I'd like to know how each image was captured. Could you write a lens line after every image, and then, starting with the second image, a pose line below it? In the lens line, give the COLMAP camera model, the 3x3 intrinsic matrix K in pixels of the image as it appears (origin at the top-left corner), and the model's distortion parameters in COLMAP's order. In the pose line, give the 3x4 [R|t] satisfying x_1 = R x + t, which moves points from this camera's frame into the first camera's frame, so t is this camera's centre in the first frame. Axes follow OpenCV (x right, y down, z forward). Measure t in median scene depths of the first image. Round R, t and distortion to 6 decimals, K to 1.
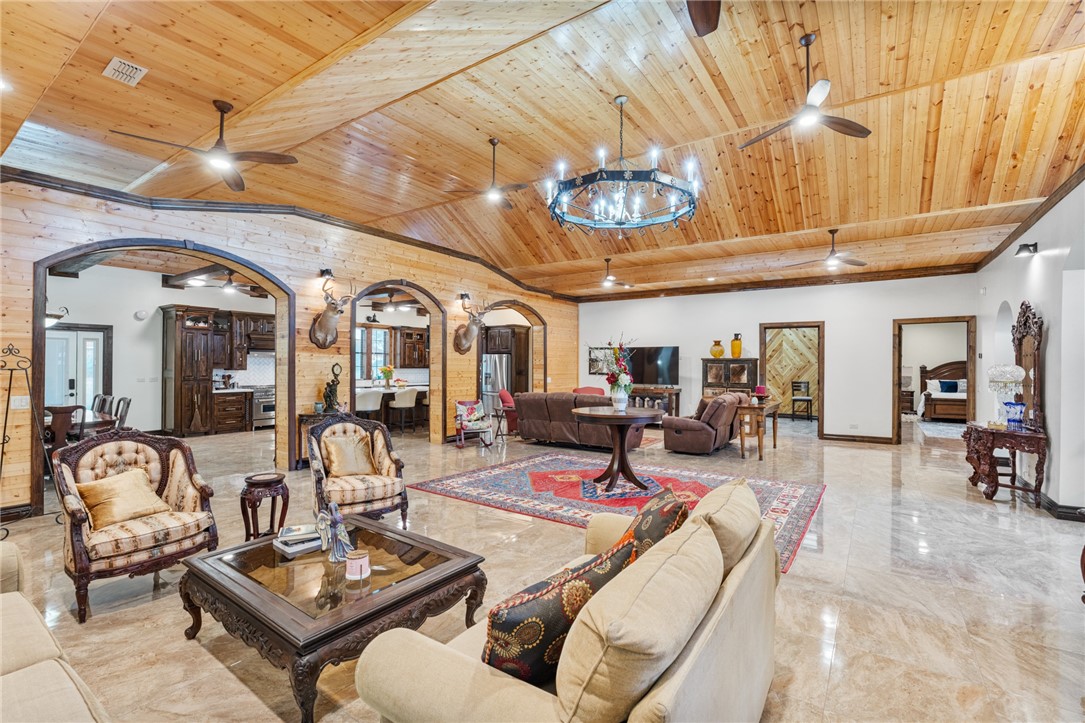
lens RADIAL K [[493.7, 0, 547.3], [0, 493.7, 360.7], [0, 0, 1]] dist [0.009371, -0.000303]
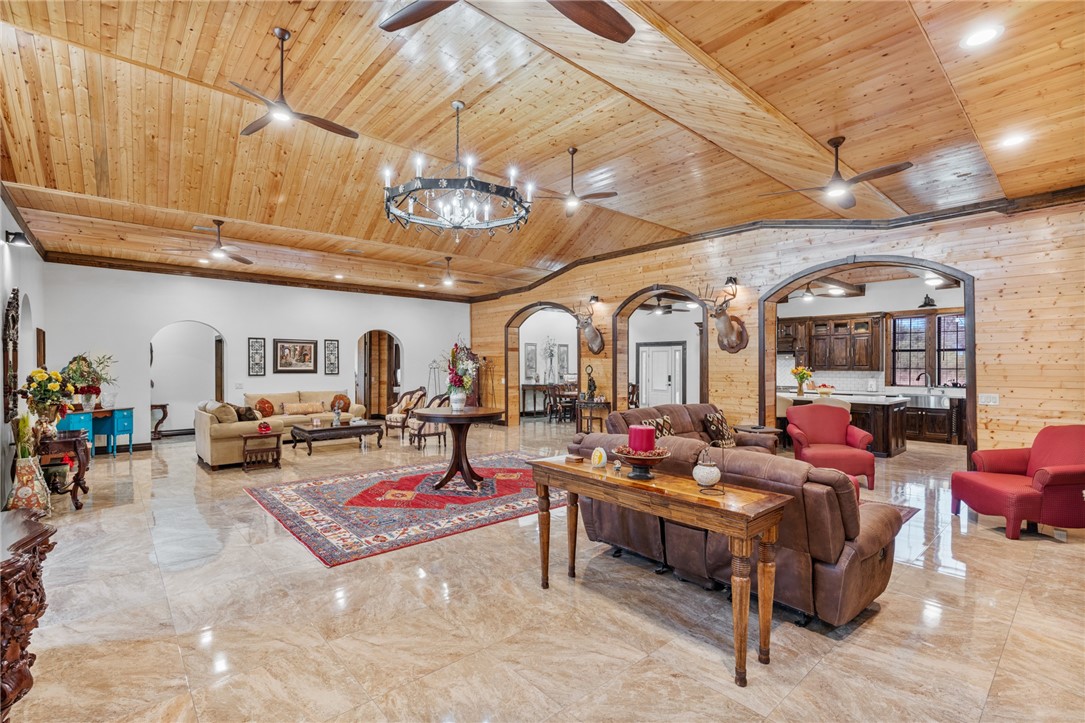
lens RADIAL K [[493.7, 0, 551.3], [0, 493.7, 361.2], [0, 0, 1]] dist [0.009371, -0.000303]
pose [[0.251520, -0.007994, 0.967819, -0.802794], [-0.003703, 0.999951, 0.009222, -0.013409], [-0.967845, -0.005903, 0.251478, 0.552553]]
